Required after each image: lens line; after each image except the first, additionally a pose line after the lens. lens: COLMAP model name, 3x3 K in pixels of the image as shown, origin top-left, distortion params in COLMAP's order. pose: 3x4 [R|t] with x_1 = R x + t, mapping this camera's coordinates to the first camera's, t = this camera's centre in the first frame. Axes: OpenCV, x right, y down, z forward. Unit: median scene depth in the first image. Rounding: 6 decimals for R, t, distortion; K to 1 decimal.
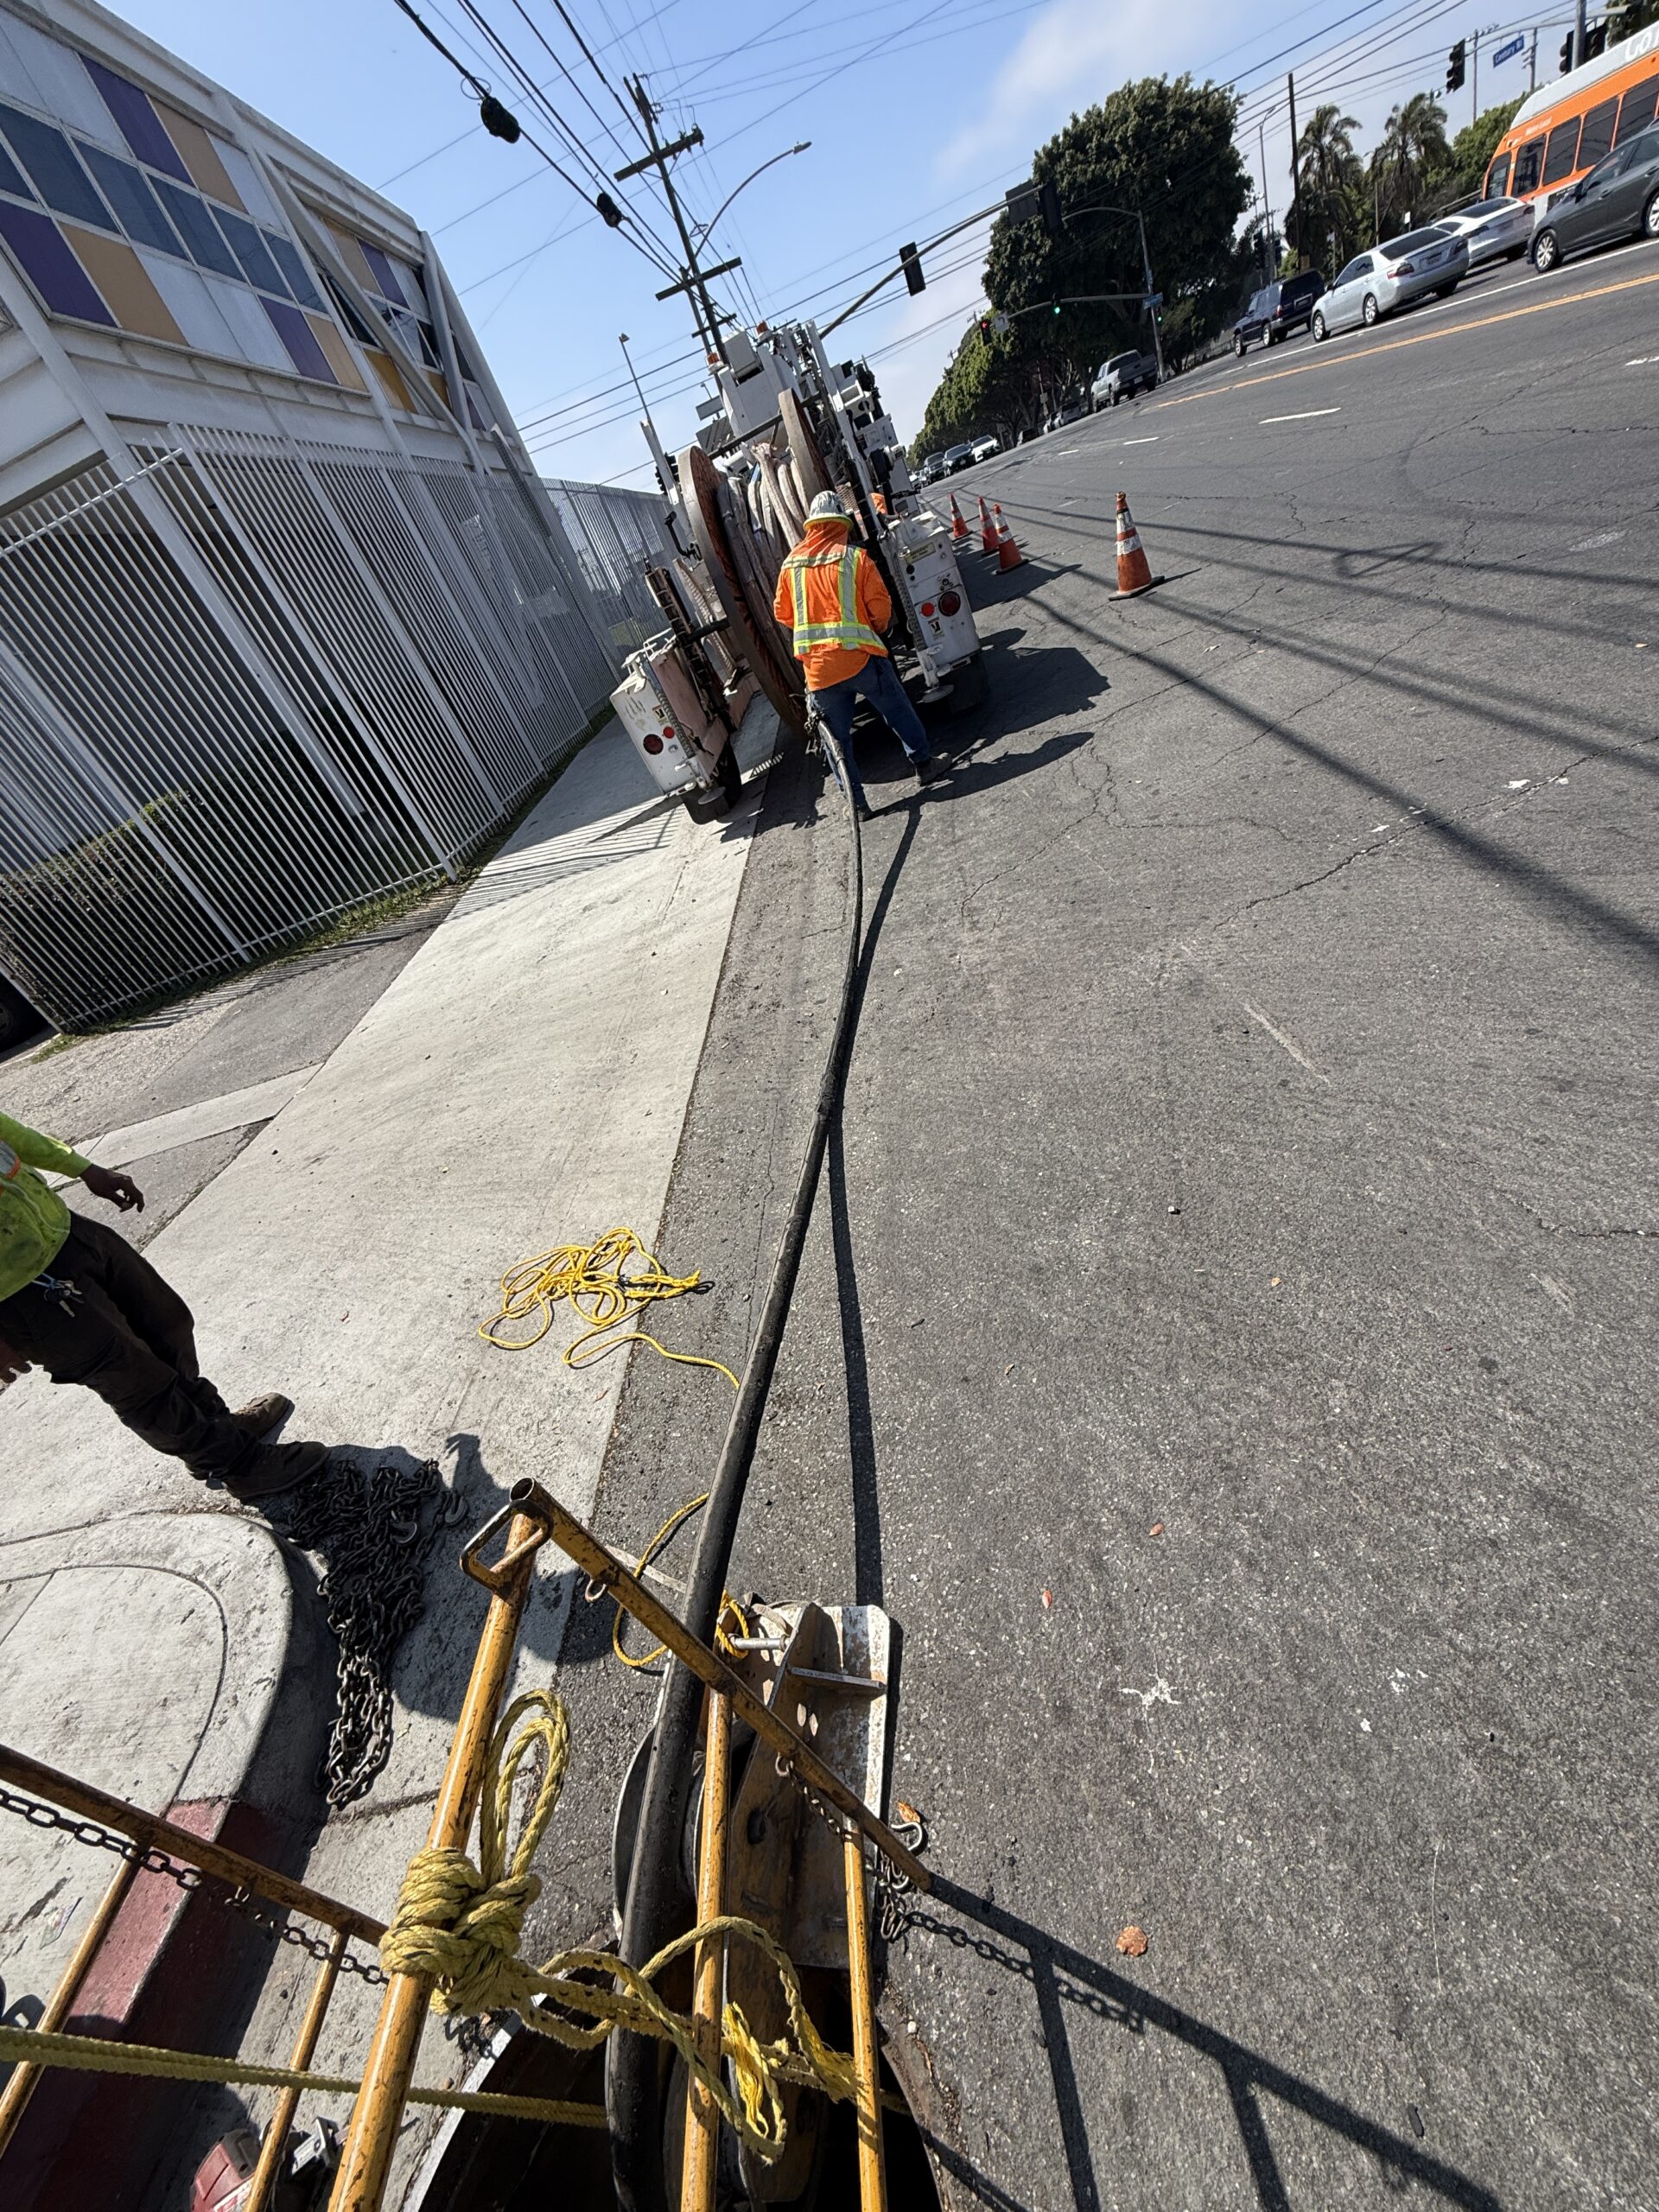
lens RADIAL K [[874.3, 0, 829.1], [0, 874.3, 1101.8], [0, 0, 1]] dist [-0.001339, -0.000299]
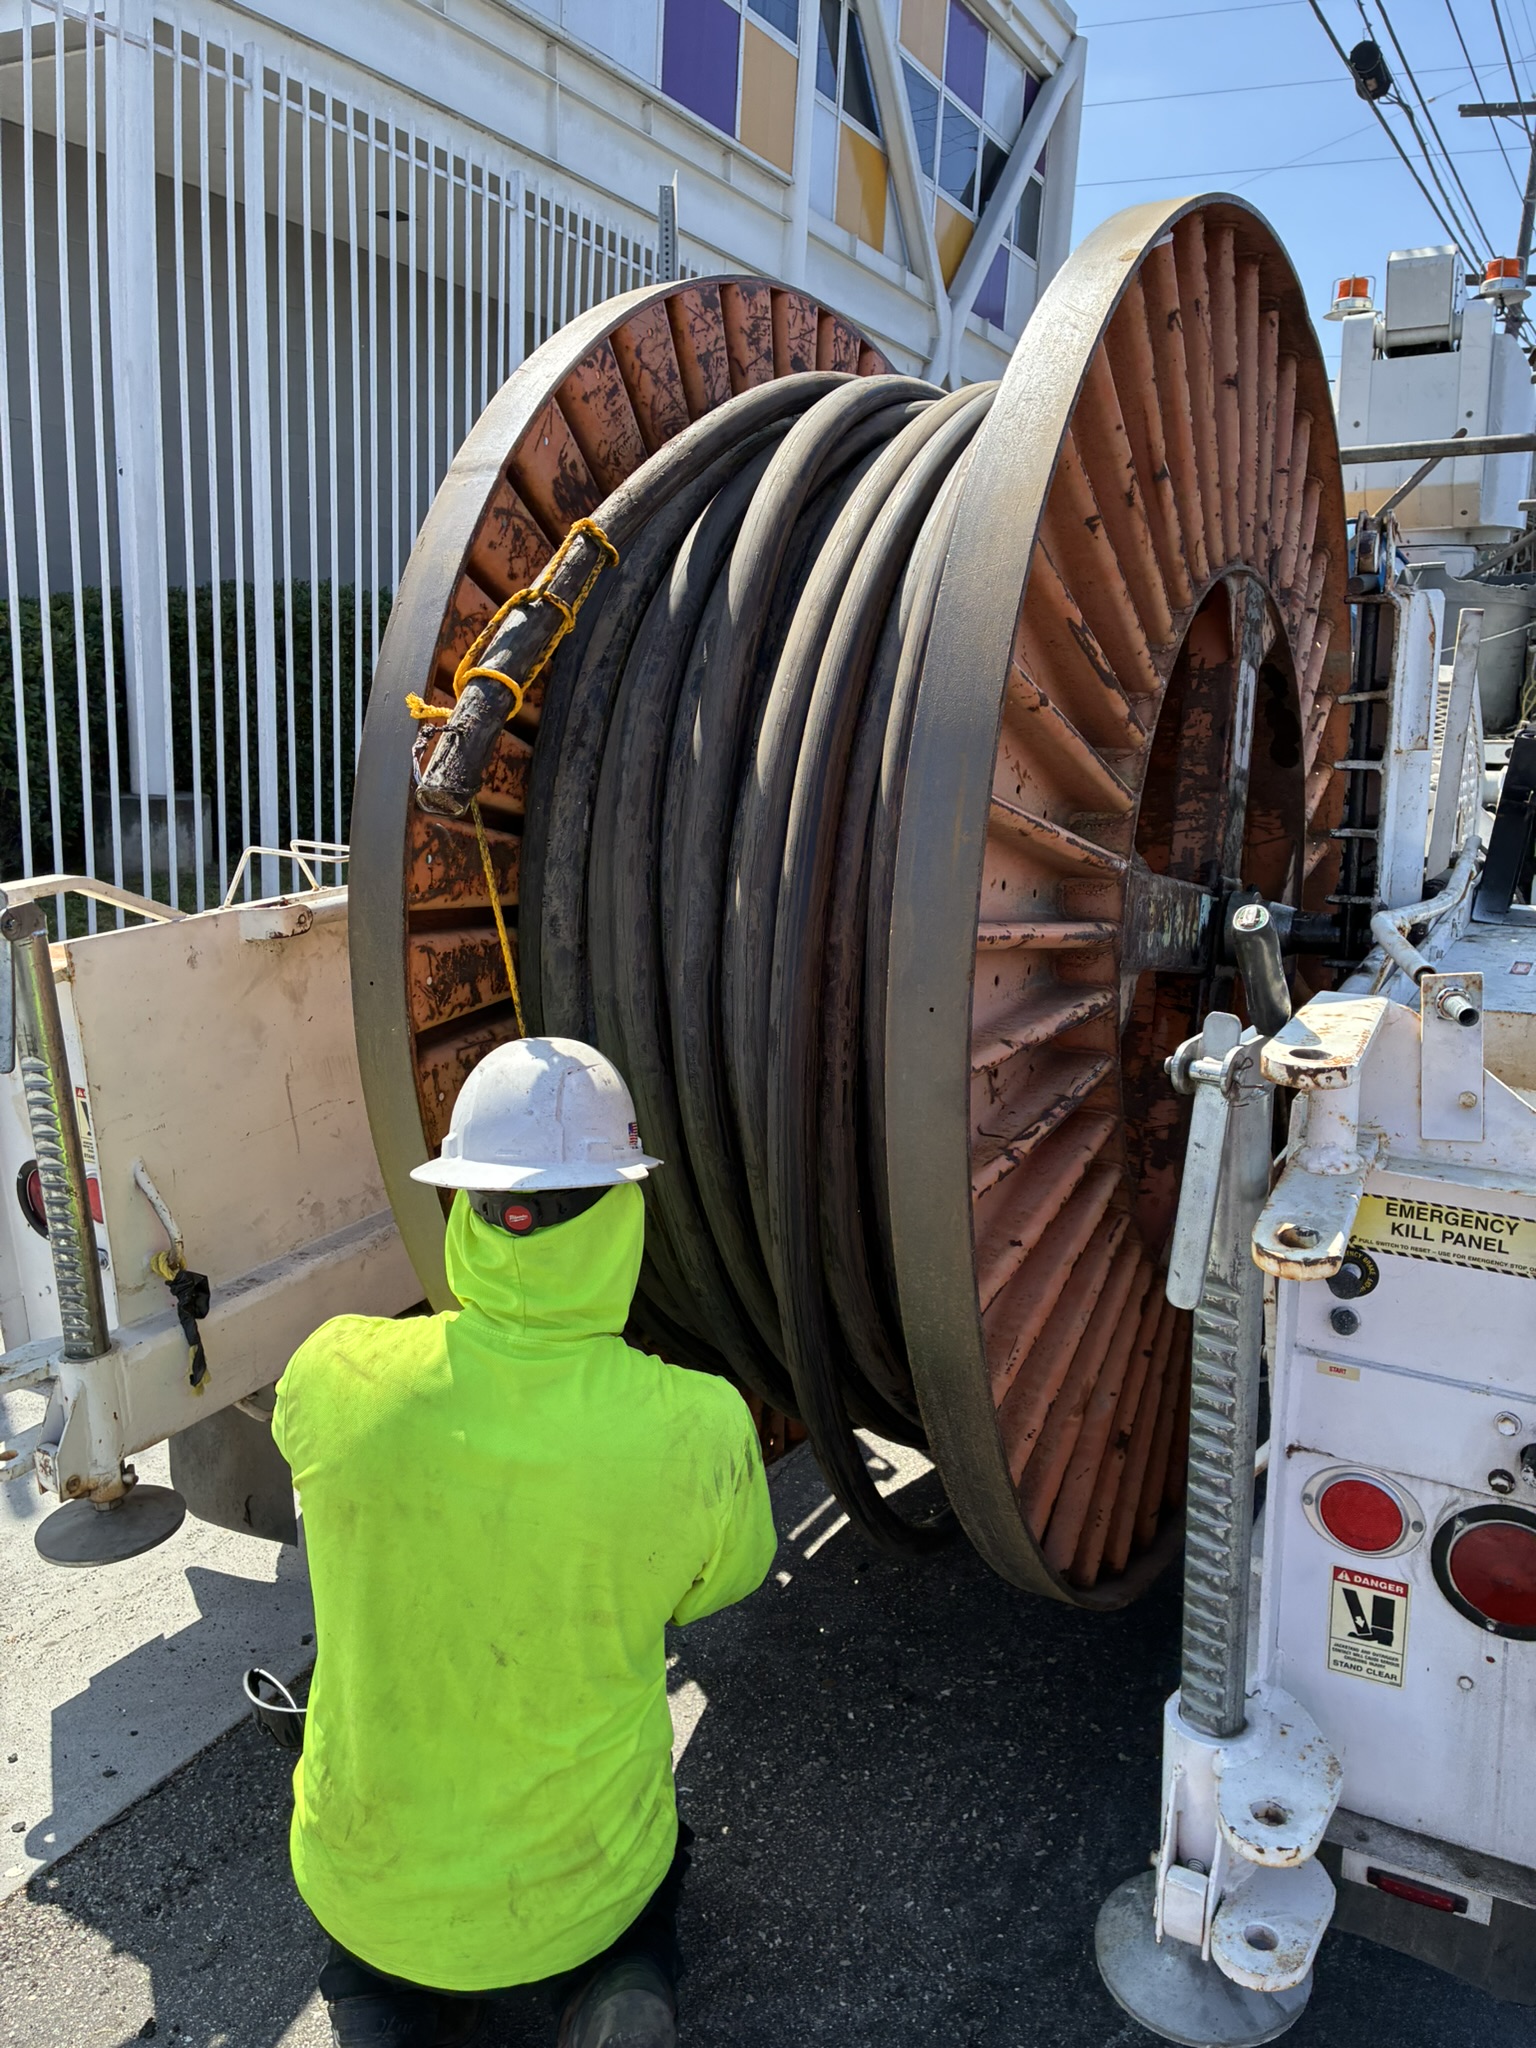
lens RADIAL K [[1552.0, 0, 811.6], [0, 1552.0, 1025.0], [0, 0, 1]] dist [0.005897, 0.005966]
pose [[0.823149, 0.478097, -0.306348, 0.188371], [-0.544915, 0.816815, -0.189423, -1.329190], [0.159667, 0.322858, 0.932882, 1.754178]]
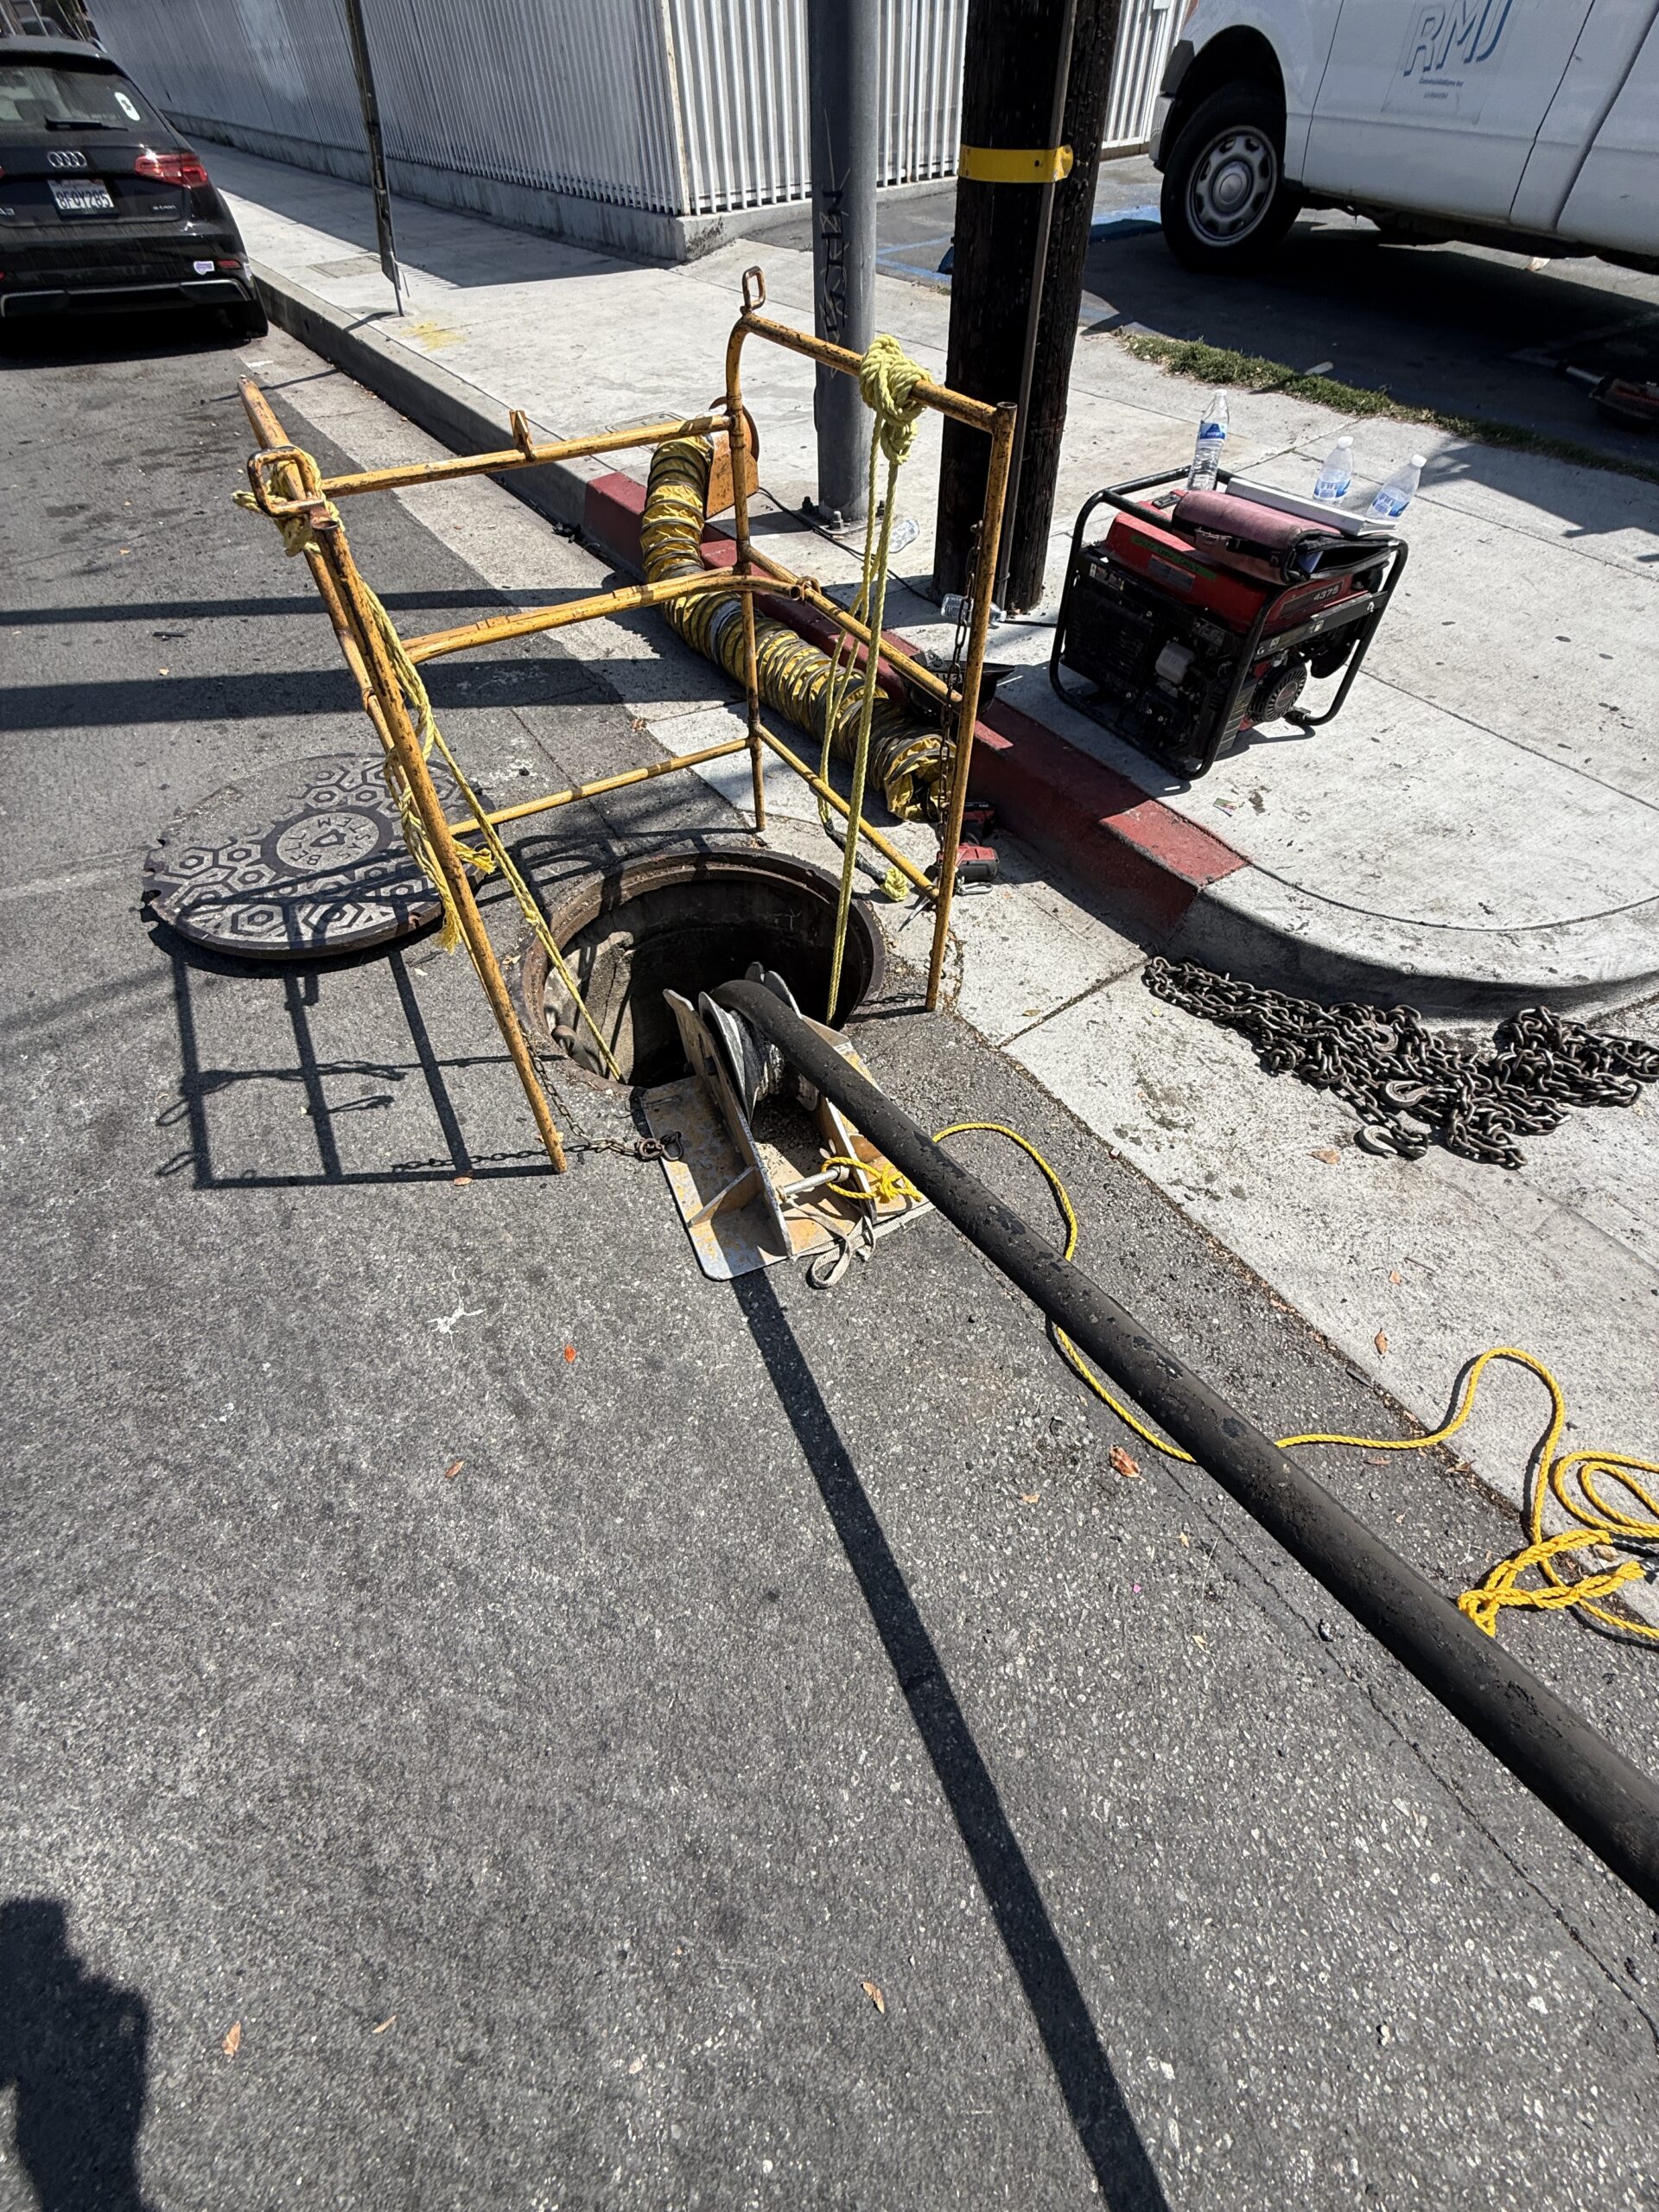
lens RADIAL K [[874.3, 0, 829.1], [0, 874.3, 1101.8], [0, 0, 1]] dist [-0.001339, -0.000299]
pose [[-0.754073, 0.655916, -0.033903, -0.069275], [-0.056749, -0.013641, 0.998295, -0.250972], [0.654335, 0.754711, 0.047508, 0.637916]]
